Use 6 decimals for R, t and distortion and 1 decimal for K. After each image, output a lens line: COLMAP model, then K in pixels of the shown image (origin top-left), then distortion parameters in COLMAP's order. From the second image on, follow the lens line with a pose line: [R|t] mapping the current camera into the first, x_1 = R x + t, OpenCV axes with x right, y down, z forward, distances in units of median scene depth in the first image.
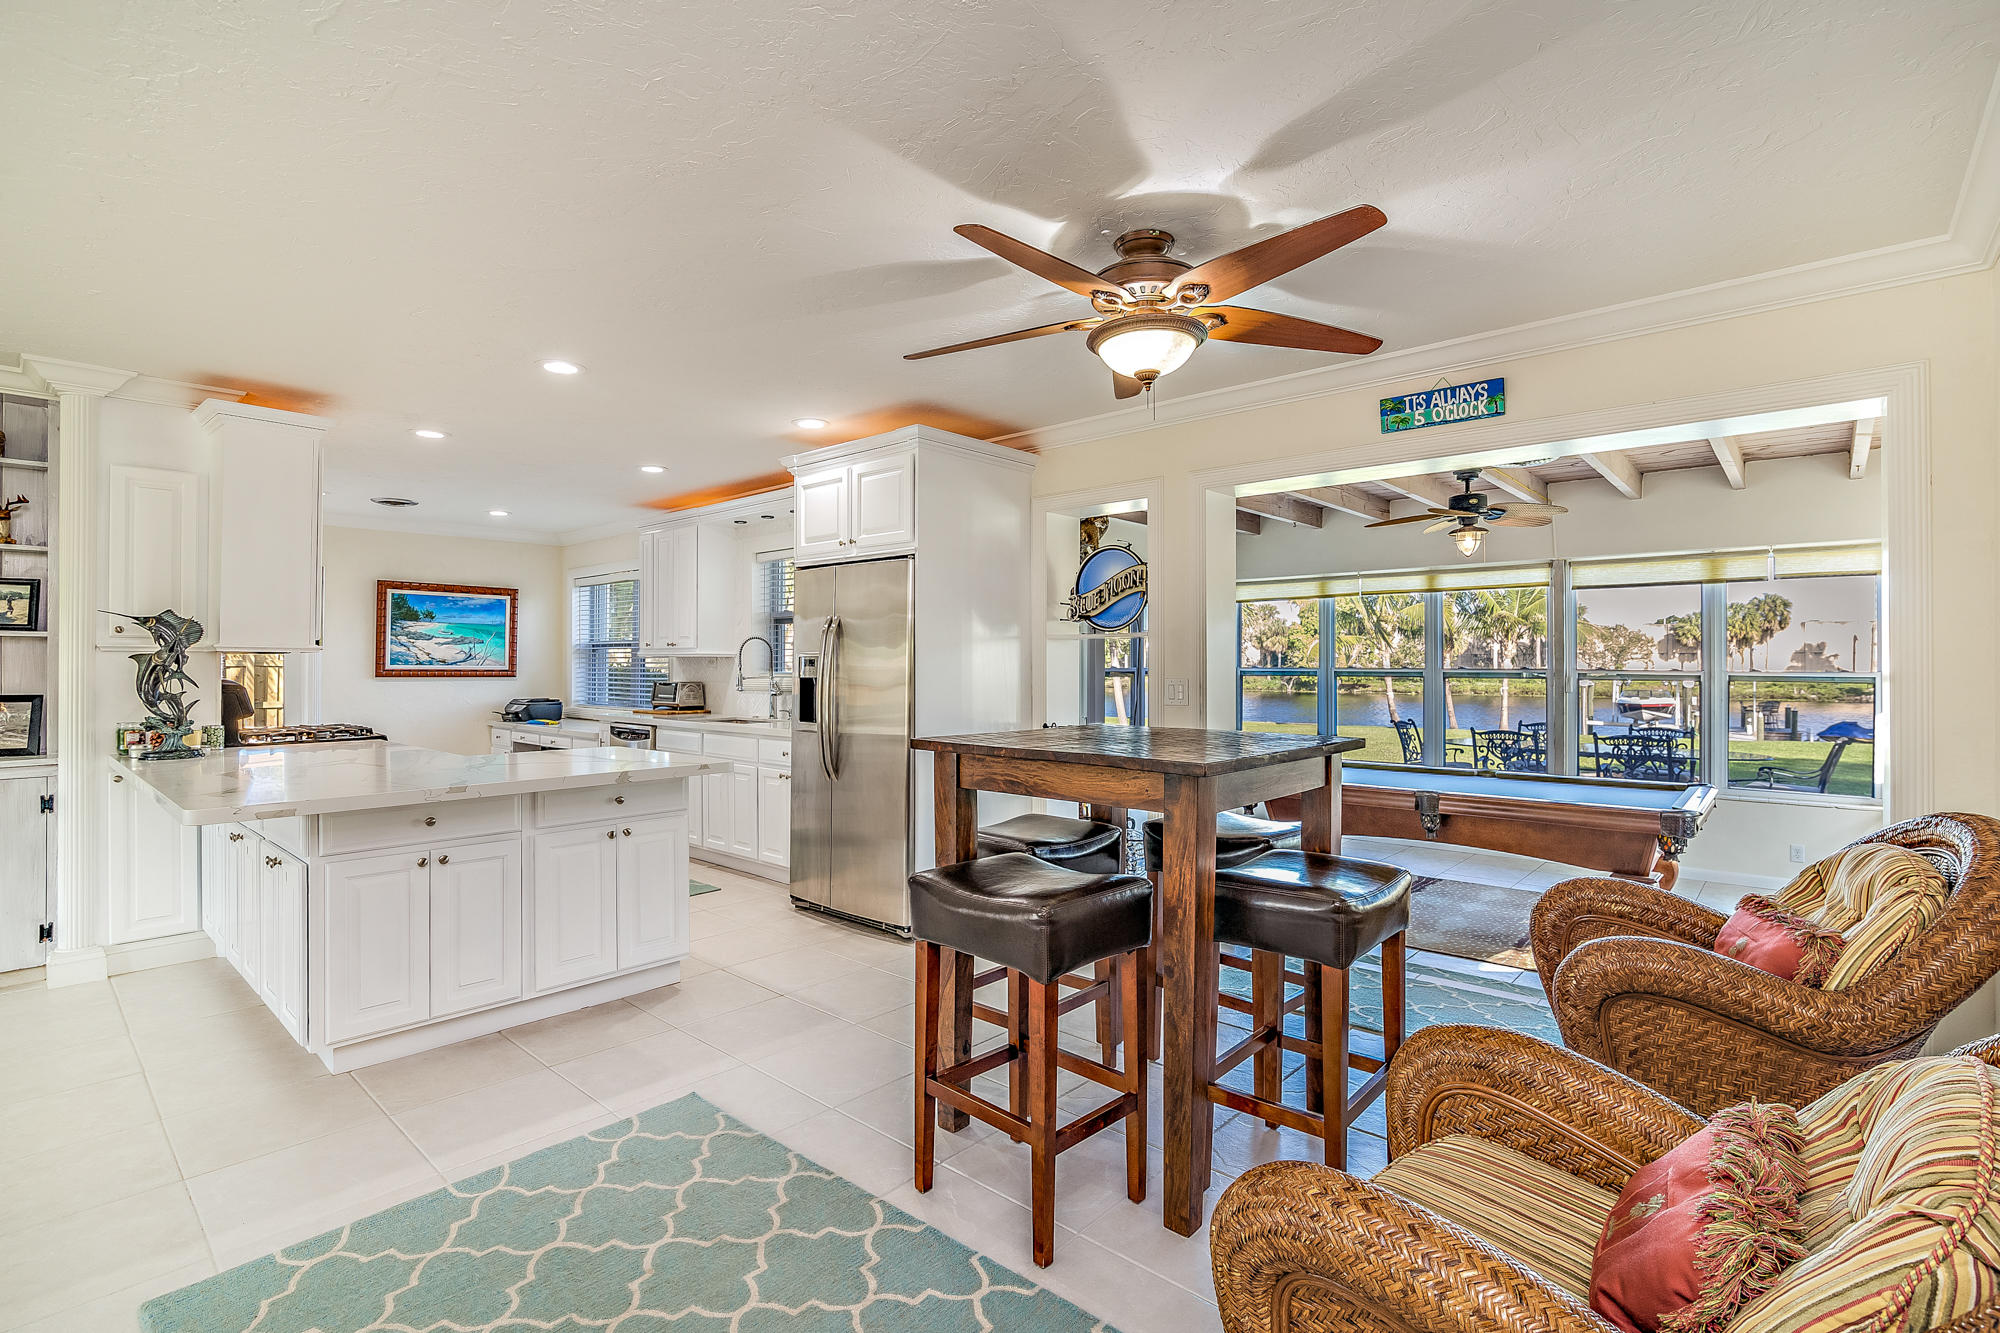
lens RADIAL K [[935.9, 0, 1000.0], [0, 935.9, 666.5], [0, 0, 1]] dist [-0.004171, -0.000206]
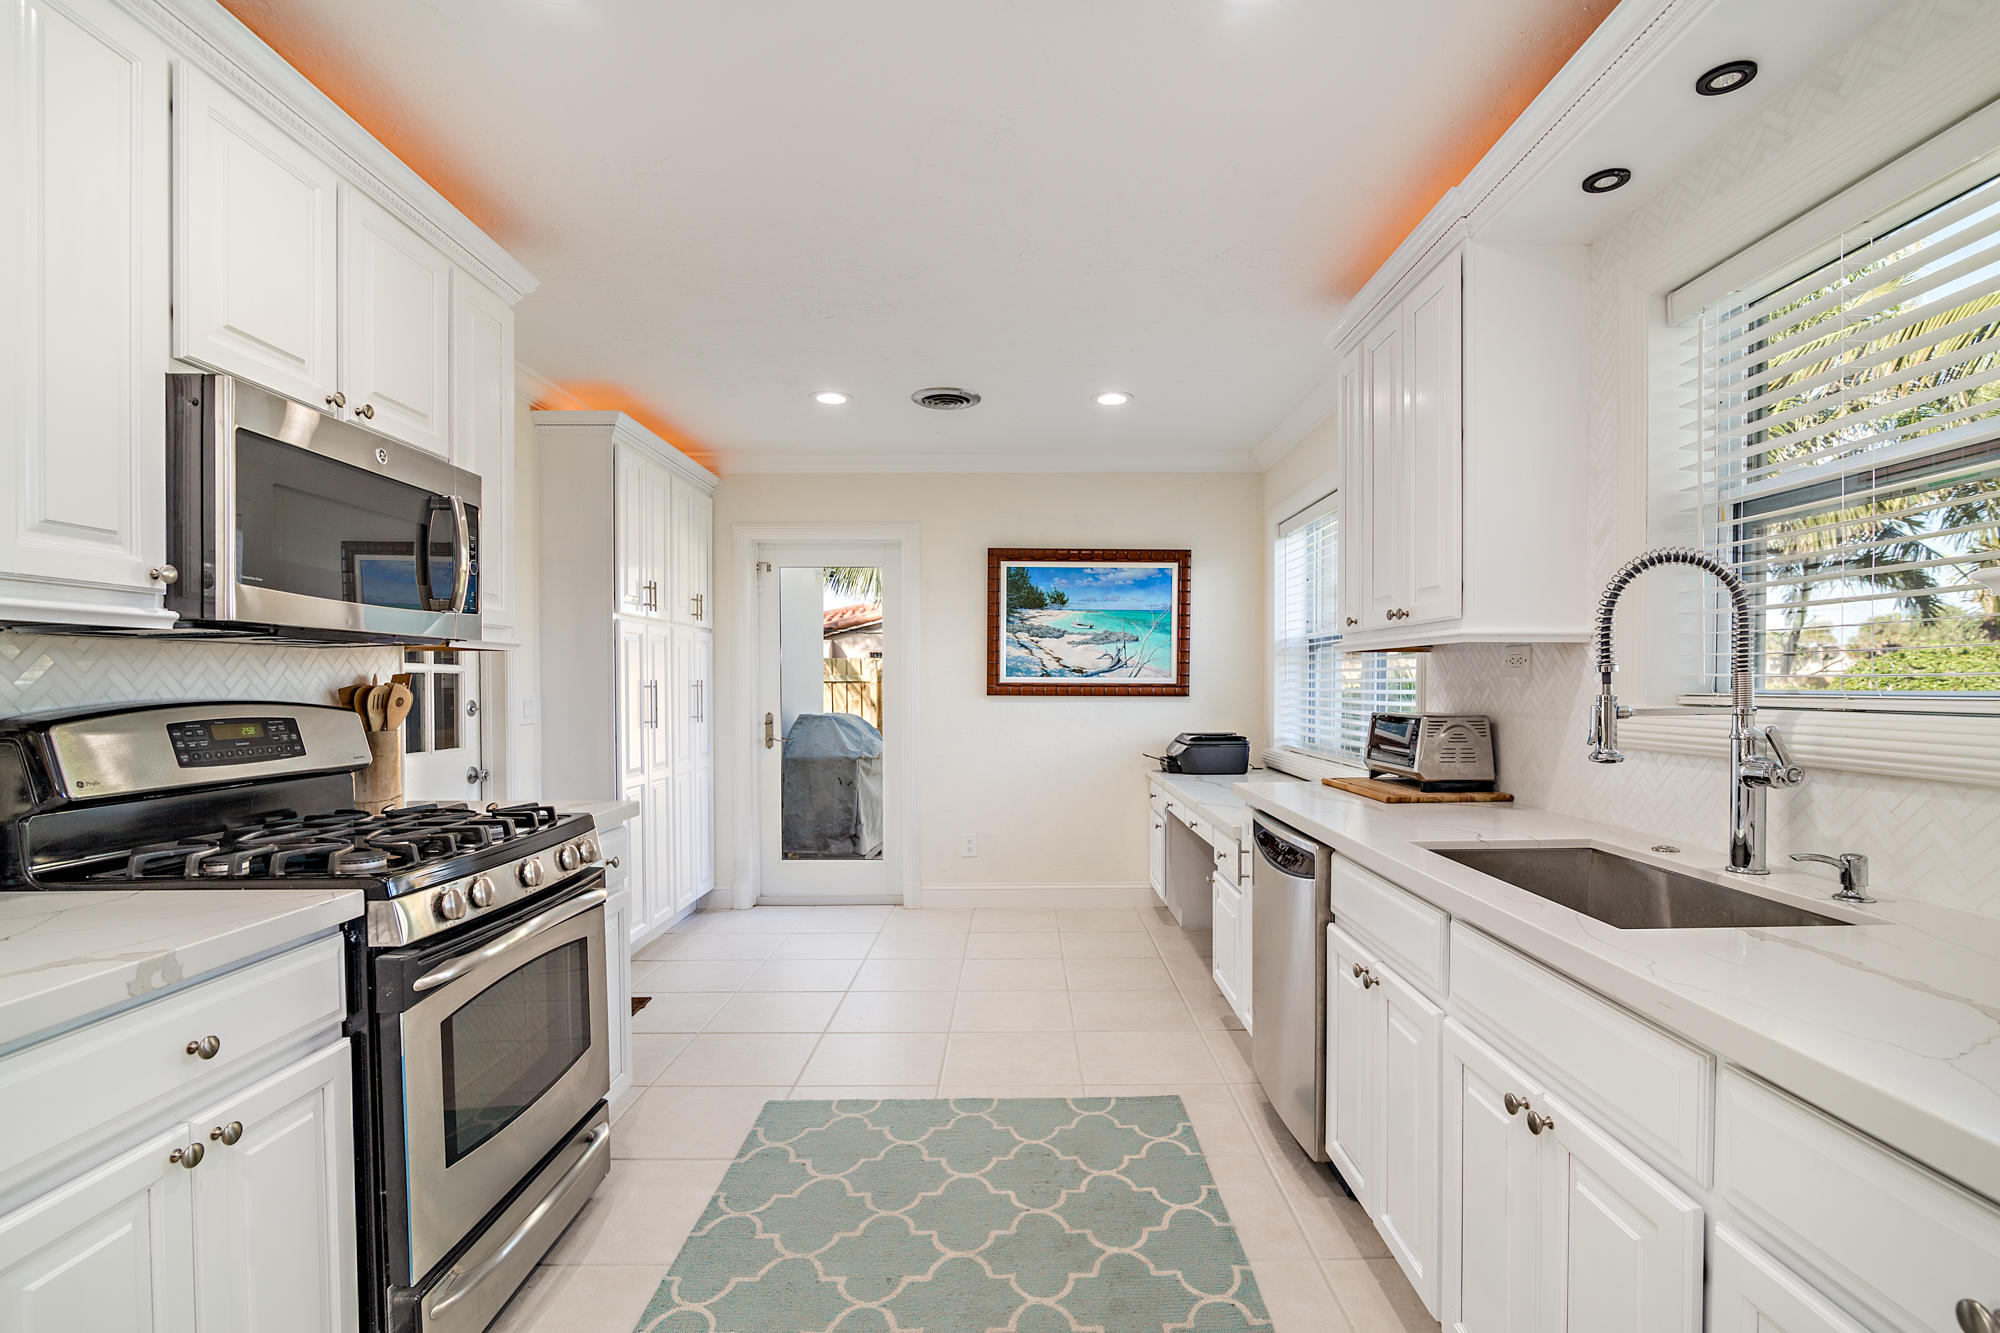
lens RADIAL K [[933.2, 0, 1040.2], [0, 933.2, 695.4], [0, 0, 1]] dist [-0.033357, 0.000005]
pose [[0.684775, 0.006783, -0.728723, -0.155594], [0.003276, 0.999918, 0.012386, 0.003202], [0.728747, -0.010869, 0.684696, 0.556983]]
